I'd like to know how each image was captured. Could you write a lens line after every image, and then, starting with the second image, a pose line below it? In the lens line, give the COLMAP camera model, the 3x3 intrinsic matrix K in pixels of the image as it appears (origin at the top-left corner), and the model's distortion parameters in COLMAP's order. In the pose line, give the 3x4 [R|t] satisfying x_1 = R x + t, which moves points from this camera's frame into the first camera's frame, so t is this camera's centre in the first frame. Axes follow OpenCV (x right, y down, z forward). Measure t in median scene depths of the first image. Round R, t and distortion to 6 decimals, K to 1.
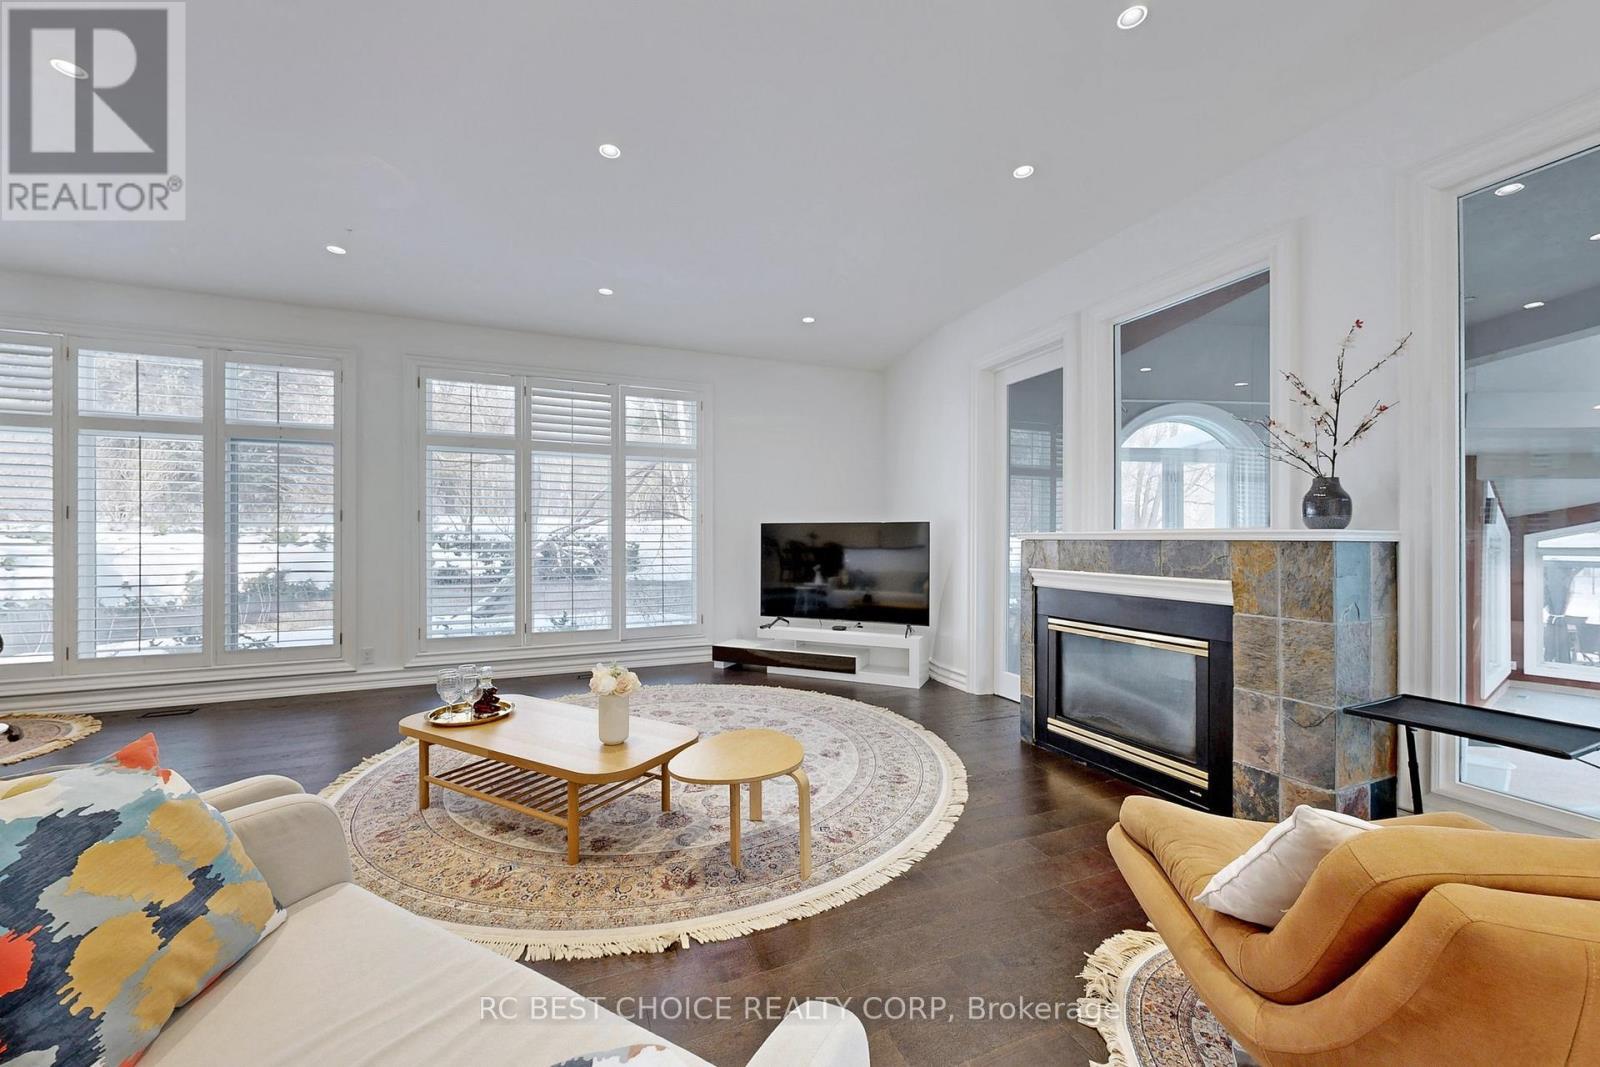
lens RADIAL K [[647.0, 0, 800.1], [0, 647.0, 543.6], [0, 0, 1]] dist [0.010311, 0.000639]
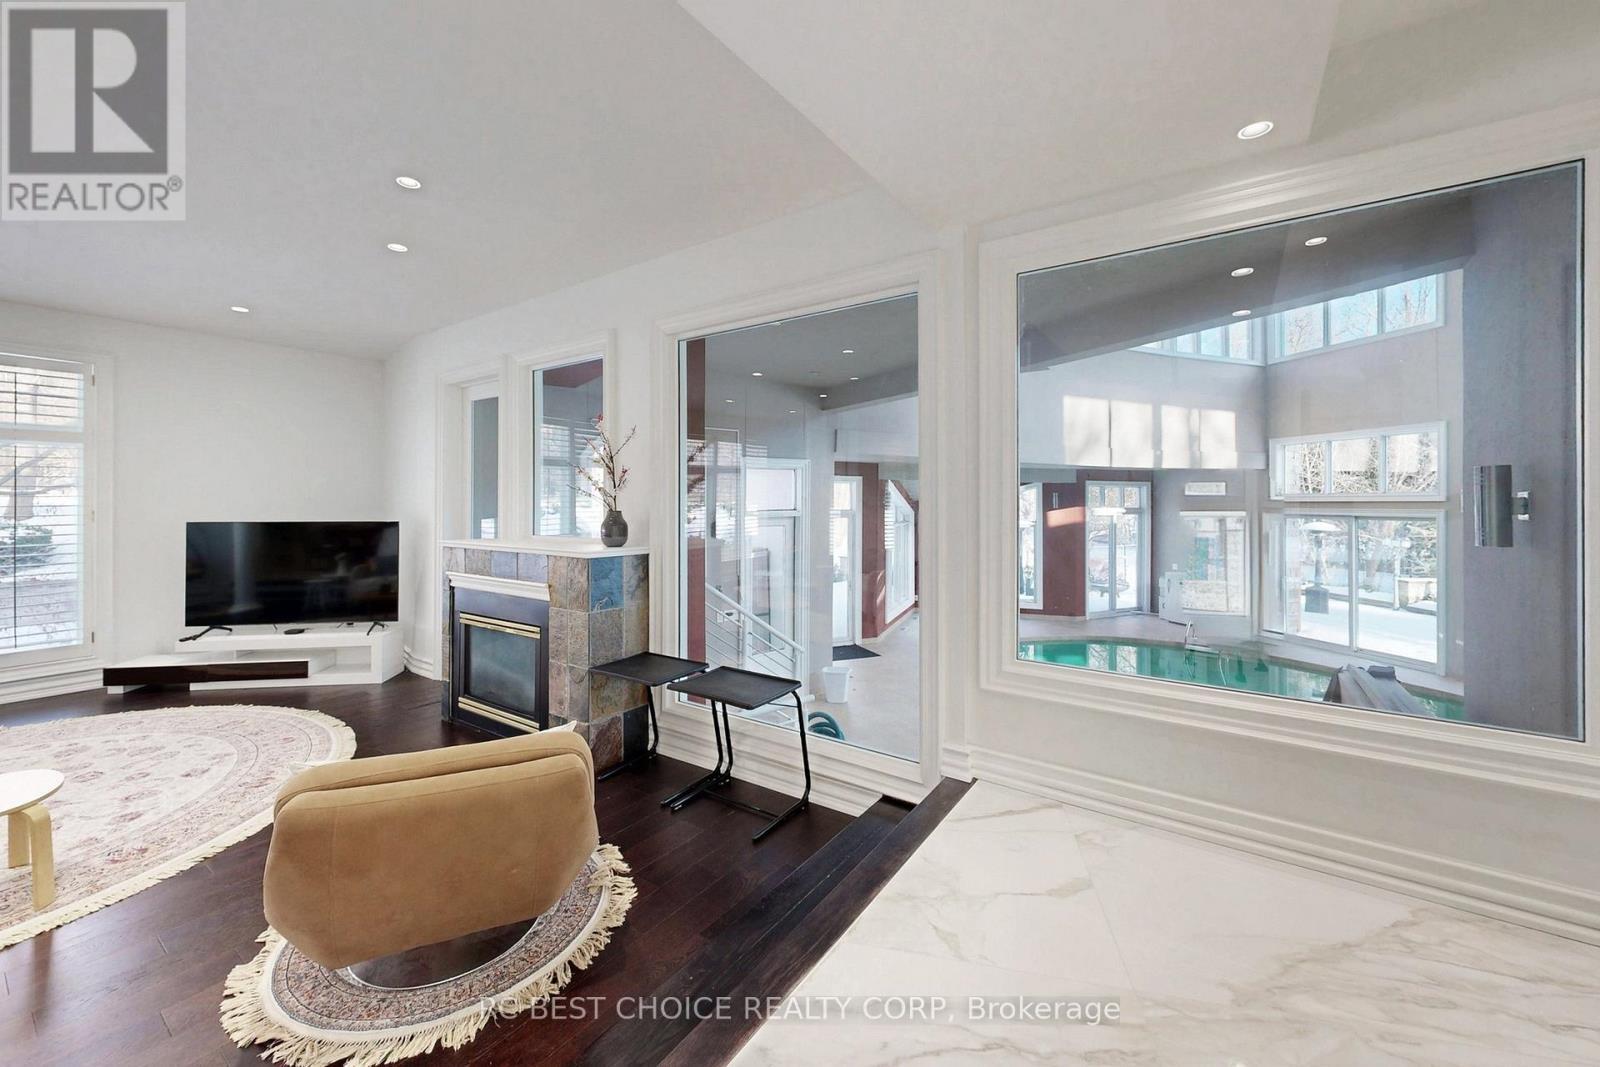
lens RADIAL K [[647.0, 0, 843.4], [0, 647.0, 495.6], [0, 0, 1]] dist [0.010311, 0.000639]
pose [[0.836067, 0.002781, 0.548620, 0.307486], [0.003849, 0.999933, -0.010934, -0.083673], [-0.548613, 0.011253, 0.836000, -0.377551]]
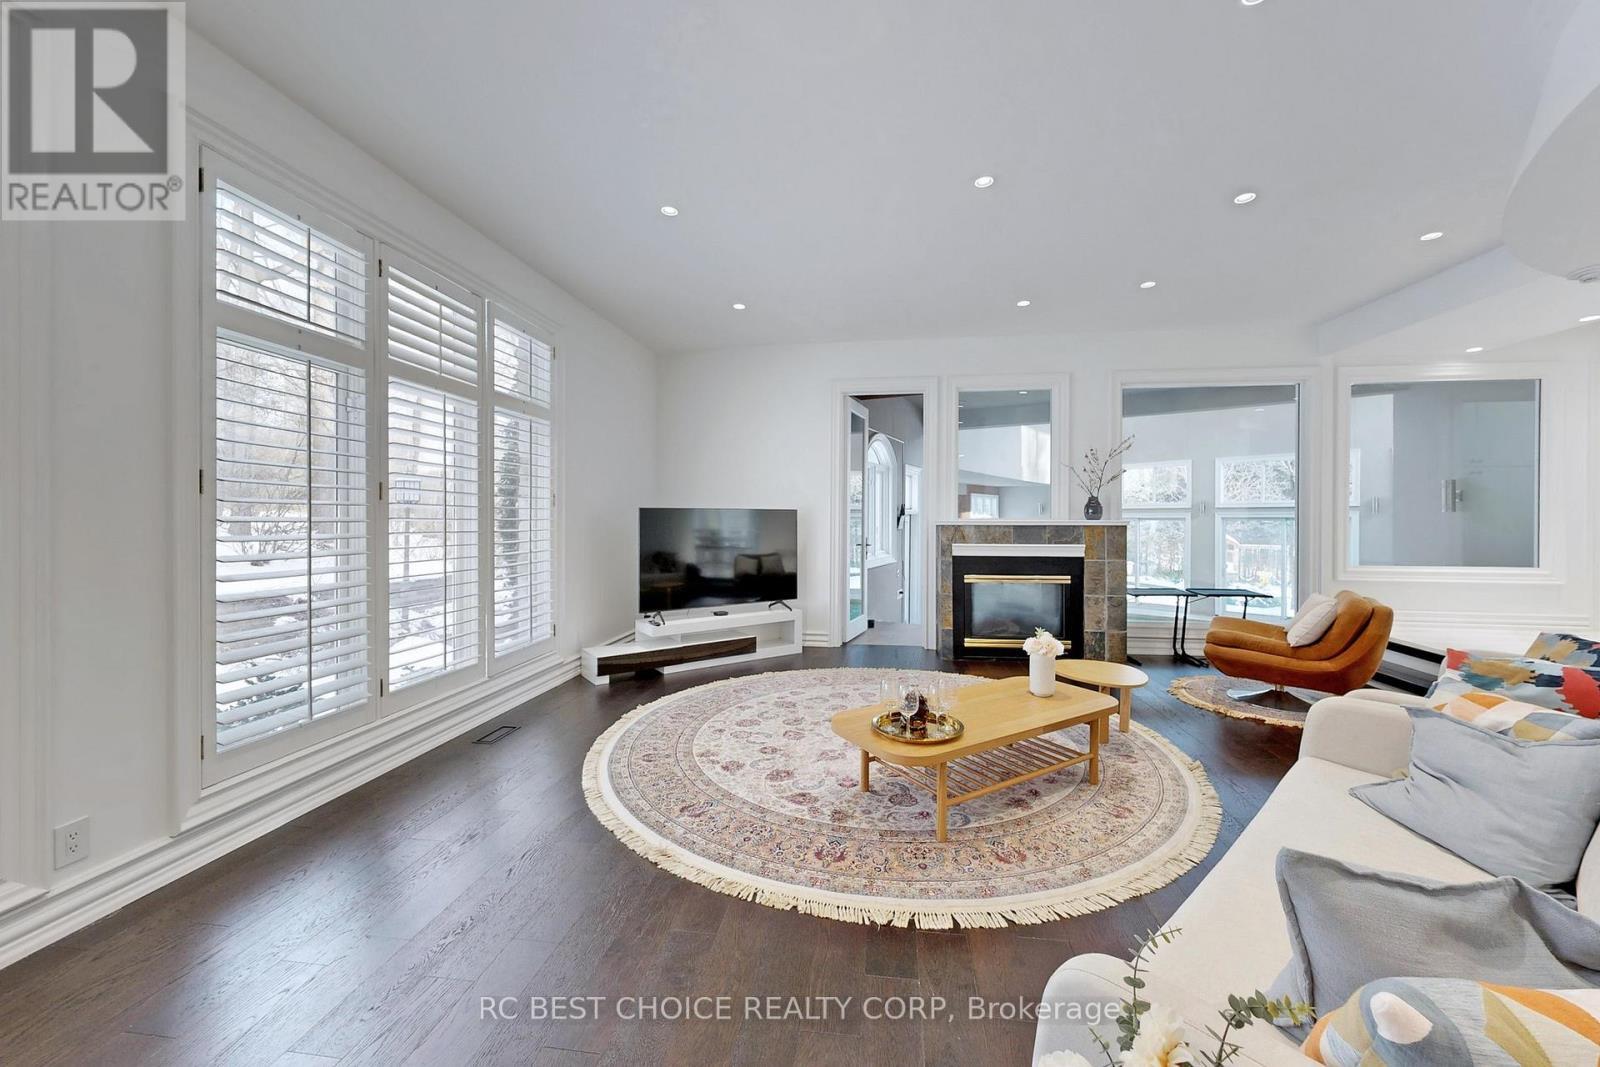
lens RADIAL K [[647.0, 0, 826.1], [0, 647.0, 518.5], [0, 0, 1]] dist [0.010311, 0.000639]
pose [[0.440297, -0.000712, 0.897852, -1.131231], [0.006041, 0.999979, -0.002170, -0.019863], [-0.897832, 0.006379, 0.440293, 0.594540]]
